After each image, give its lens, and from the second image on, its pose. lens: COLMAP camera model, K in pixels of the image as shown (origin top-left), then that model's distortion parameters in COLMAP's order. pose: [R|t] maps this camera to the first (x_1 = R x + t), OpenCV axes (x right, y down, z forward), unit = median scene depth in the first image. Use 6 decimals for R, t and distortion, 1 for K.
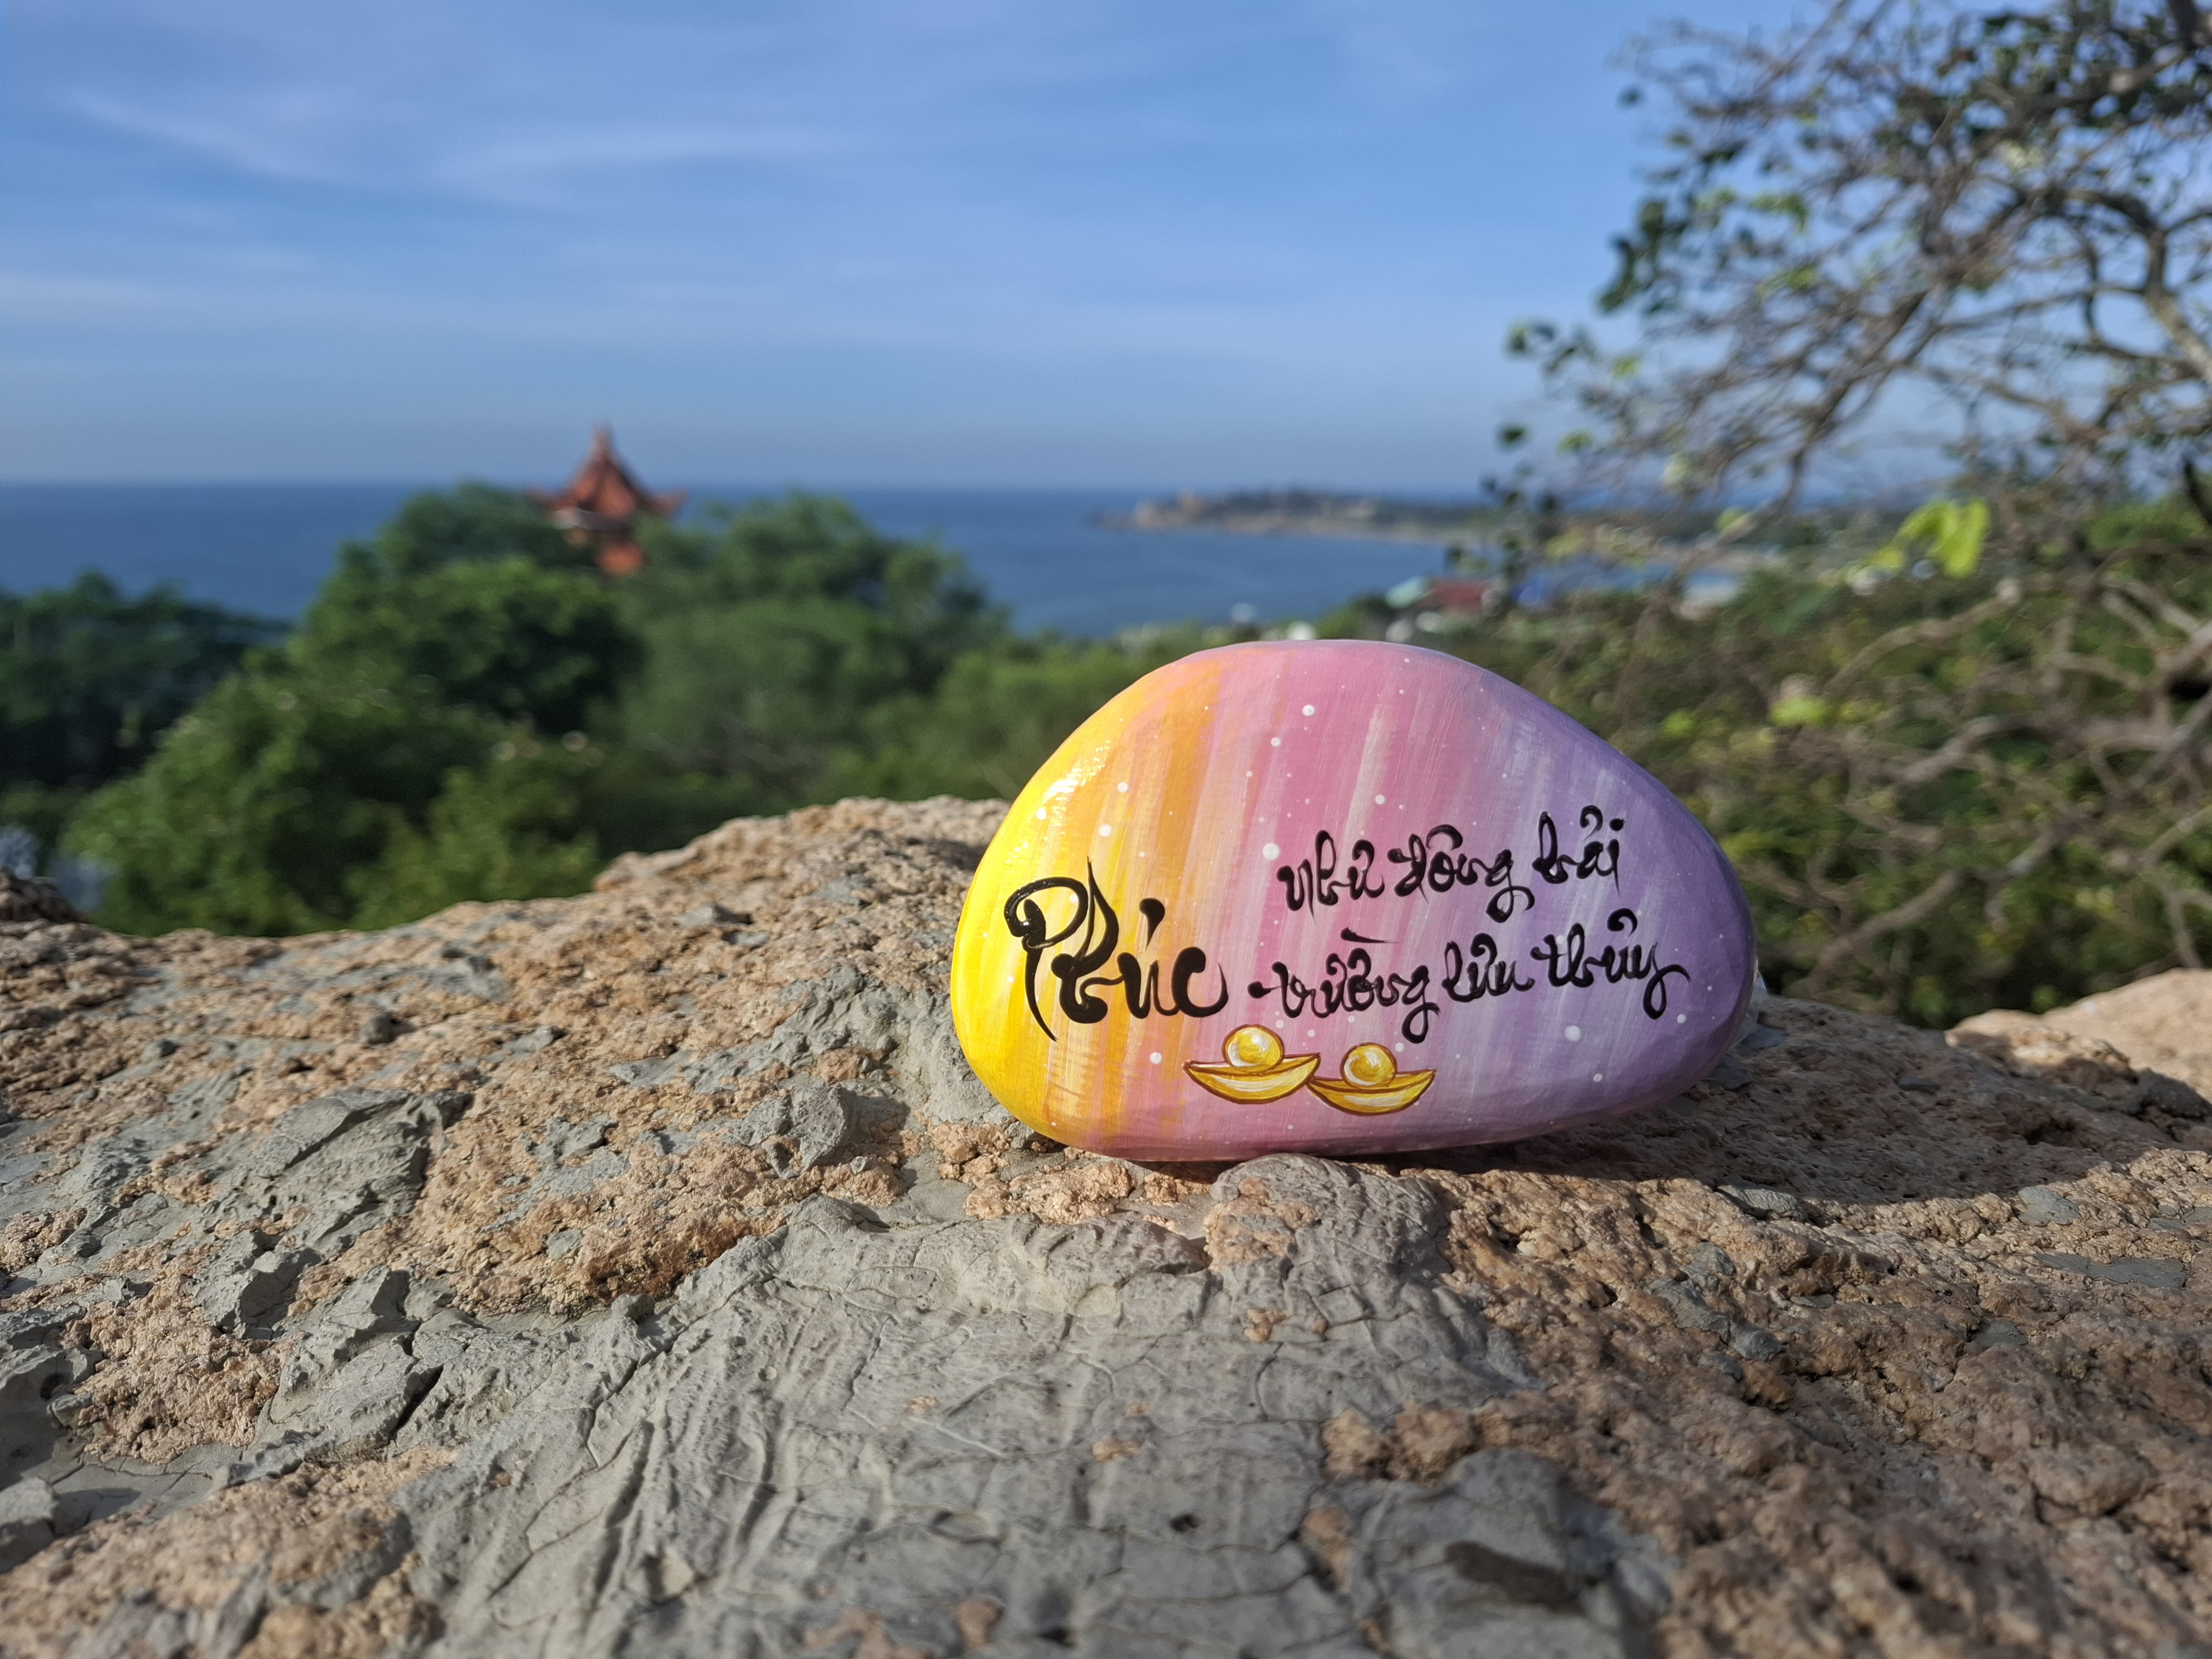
lens RADIAL K [[1588.1, 0, 1103.1], [0, 1588.1, 815.2], [0, 0, 1]] dist [0.088808, -0.198867]
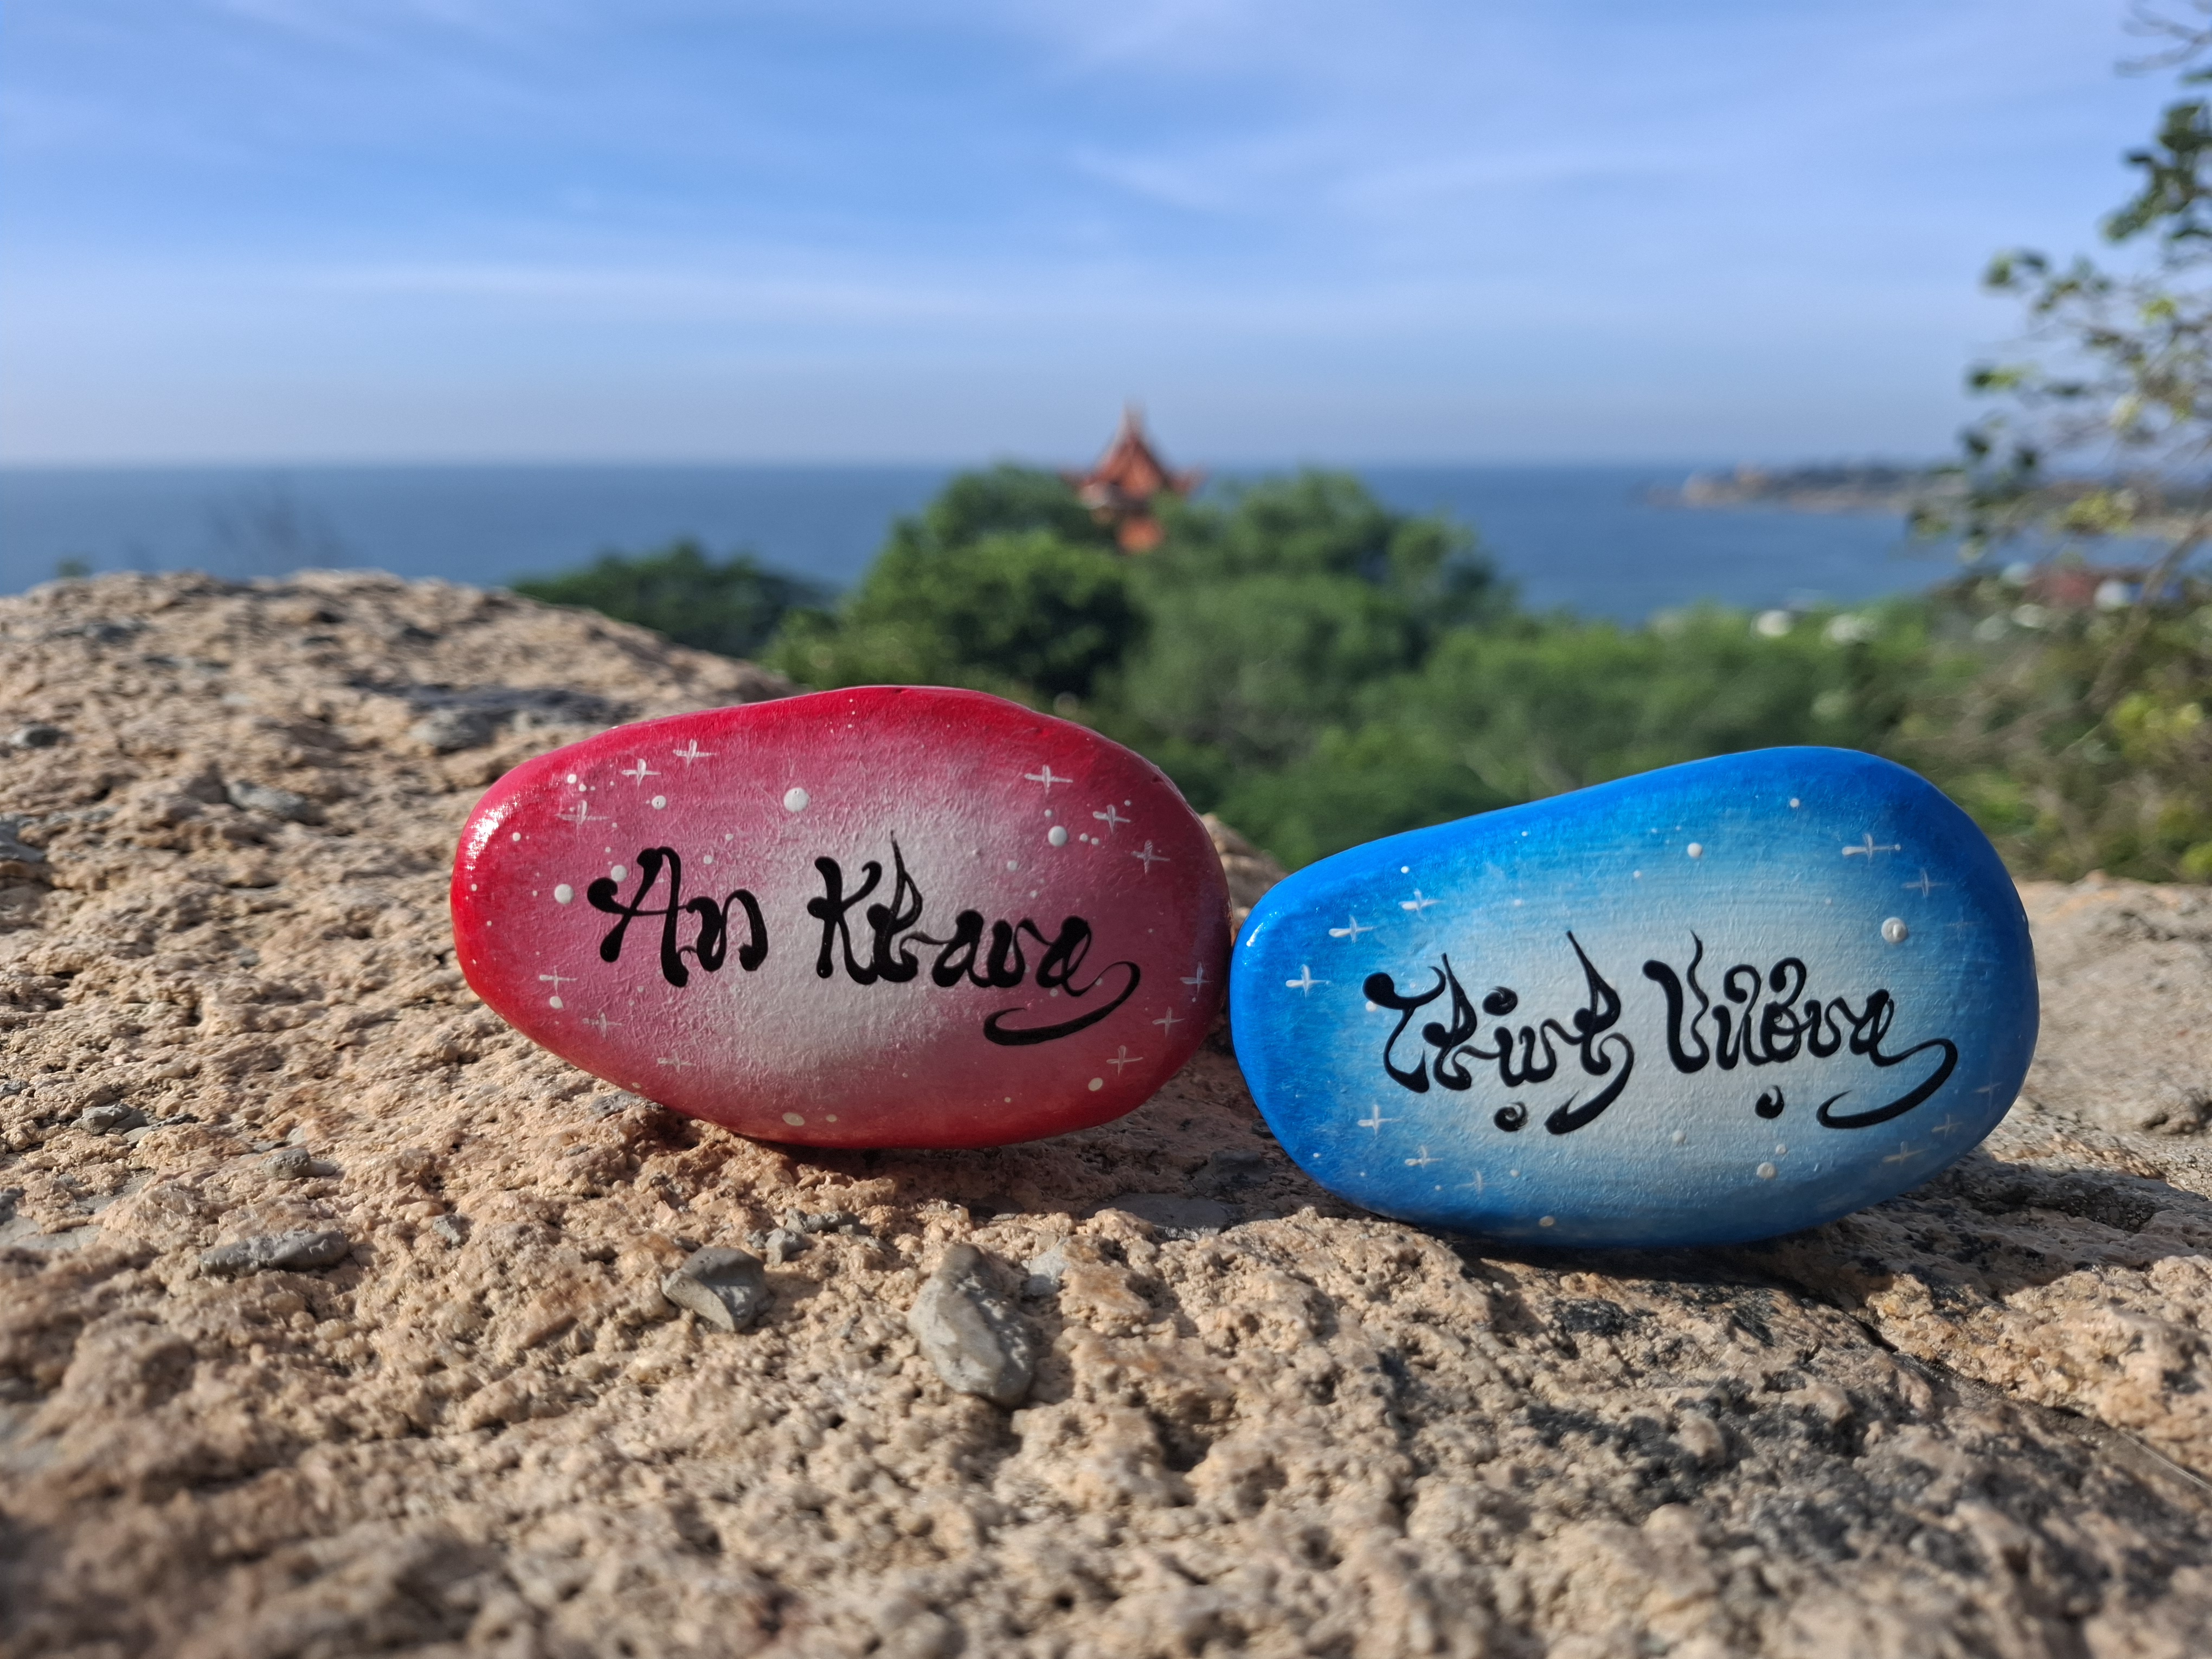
lens RADIAL K [[1603.5, 0, 1099.8], [0, 1603.5, 836.0], [0, 0, 1]] dist [0.050757, -0.128650]
pose [[0.947660, 0.065812, -0.312424, 1.236666], [-0.058423, 0.997748, 0.032965, 0.174677], [0.313889, -0.012987, 0.949371, 0.068787]]
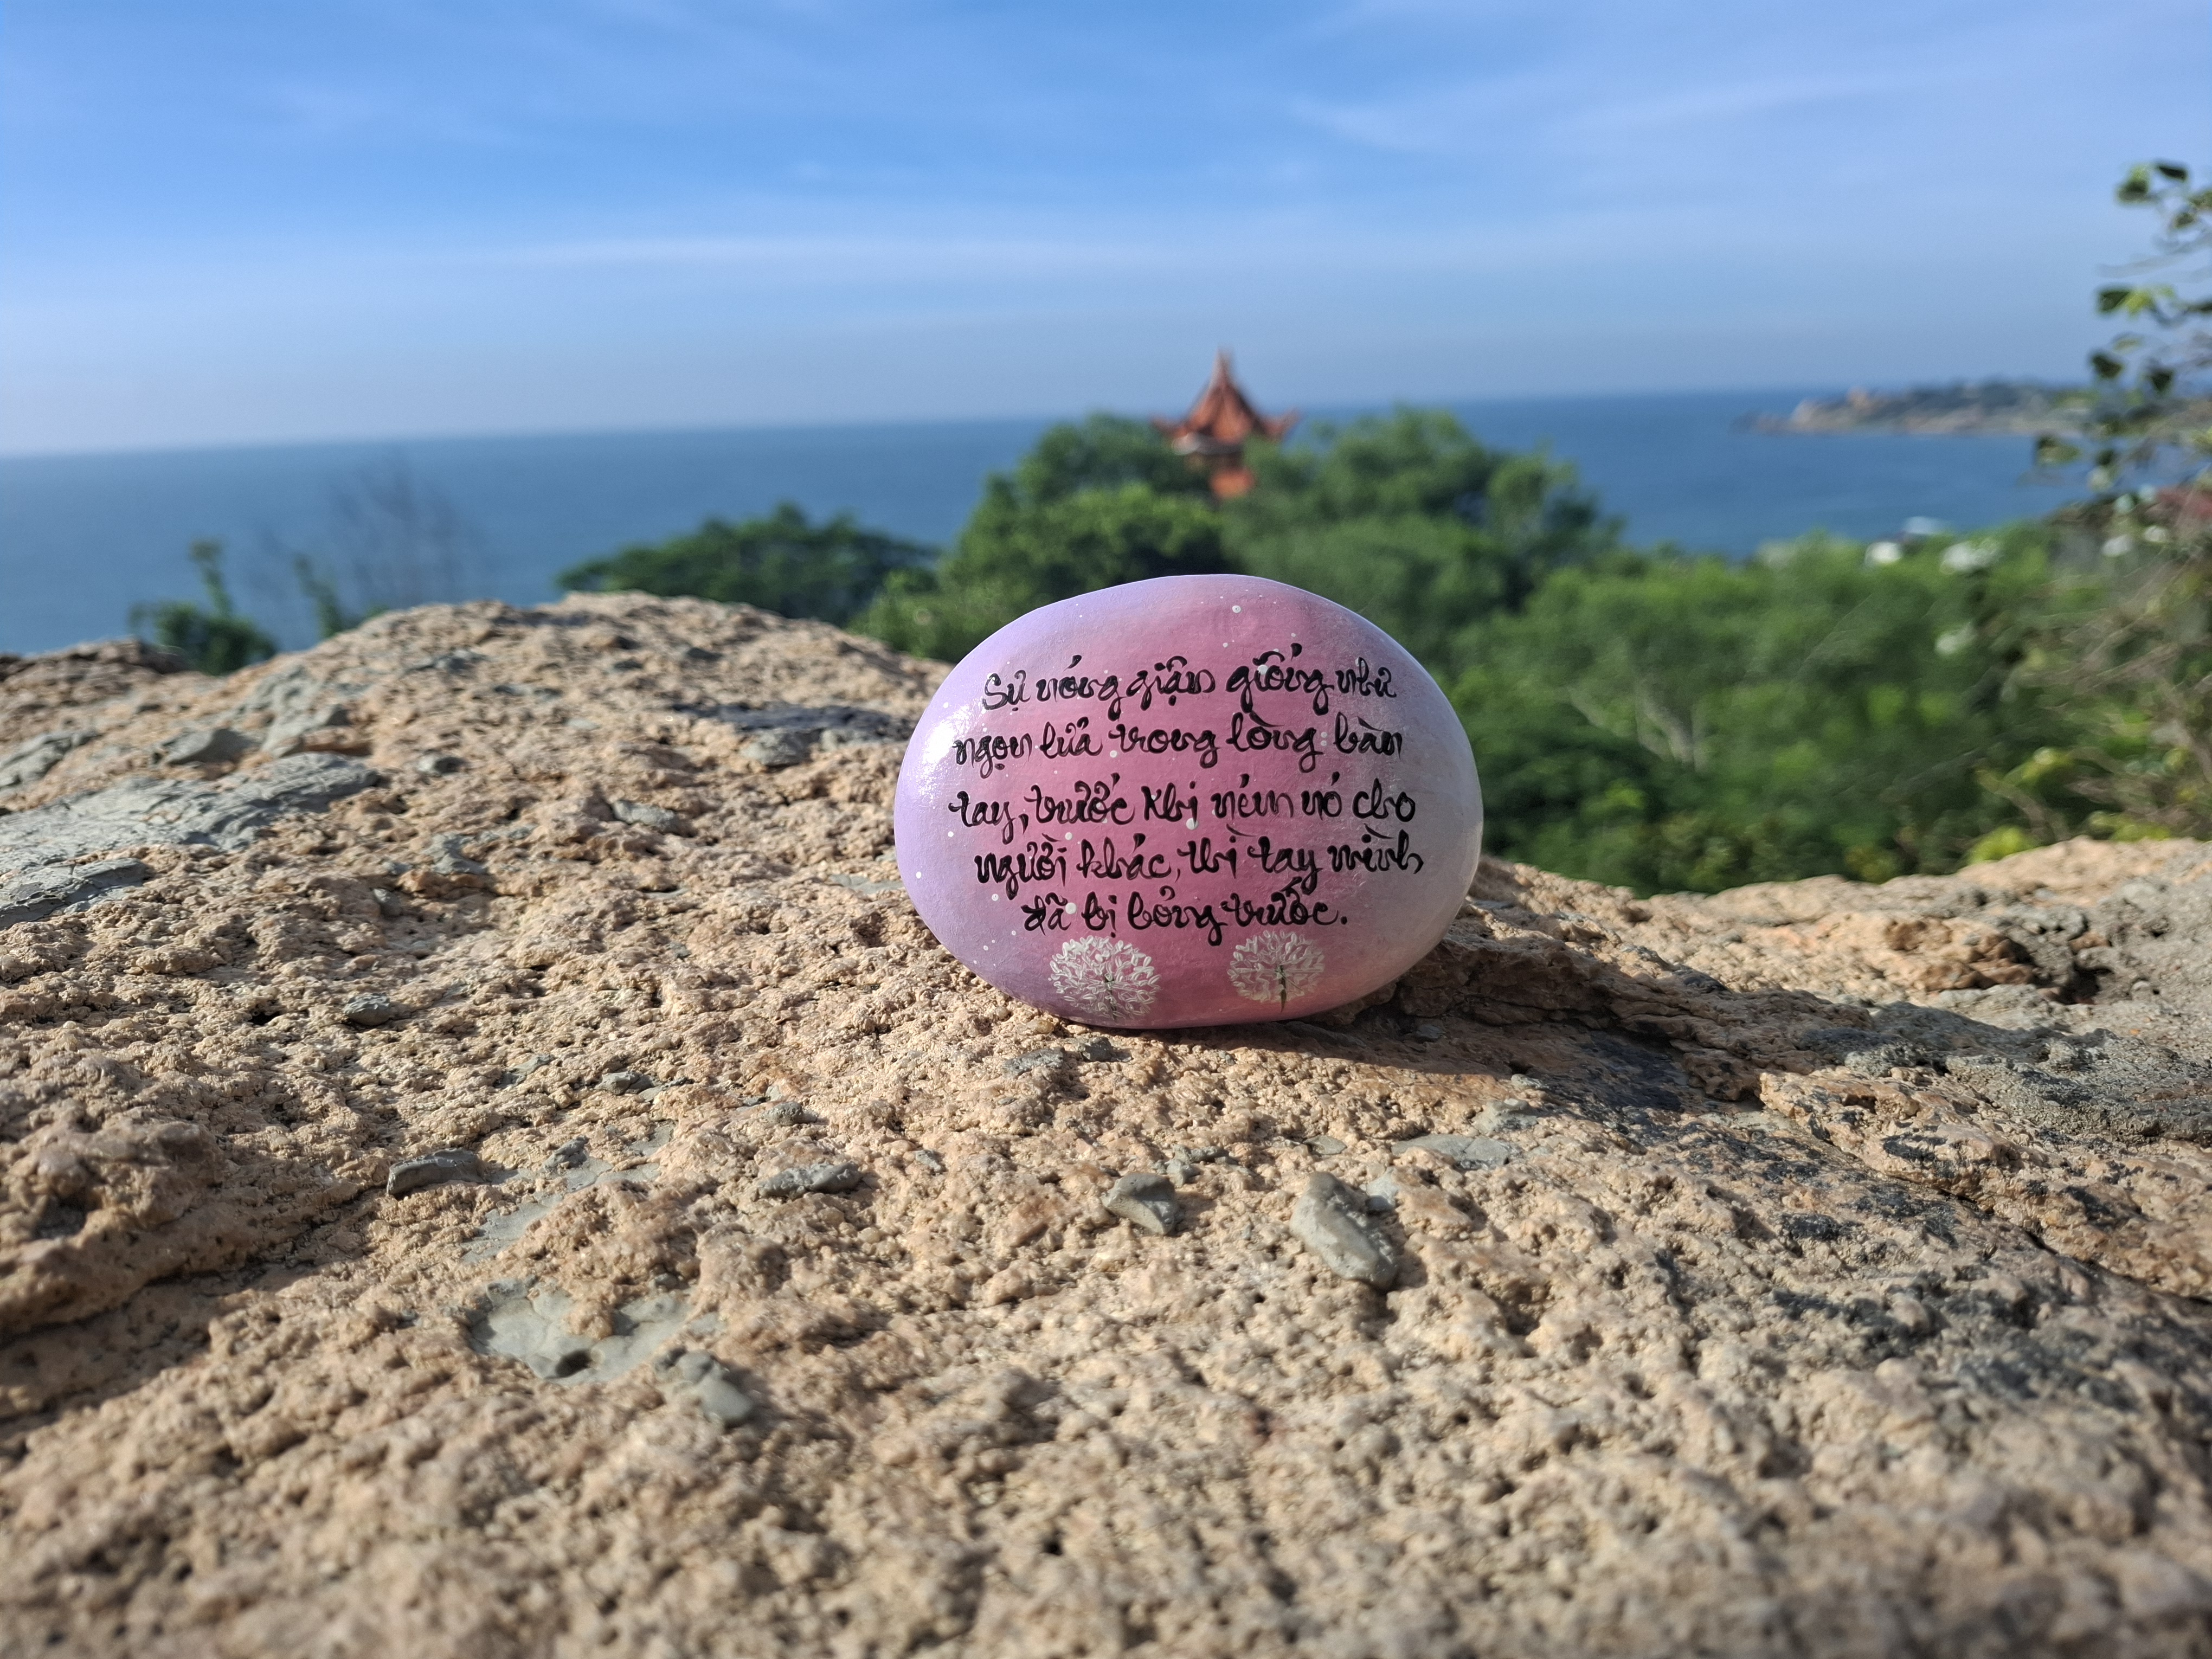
lens RADIAL K [[1585.8, 0, 1092.4], [0, 1585.8, 829.9], [0, 0, 1]] dist [0.123391, -0.260239]
pose [[0.926540, 0.056395, -0.371945, 1.187825], [-0.035039, 0.997339, 0.063935, 0.135247], [0.374561, -0.046206, 0.926050, -0.145768]]
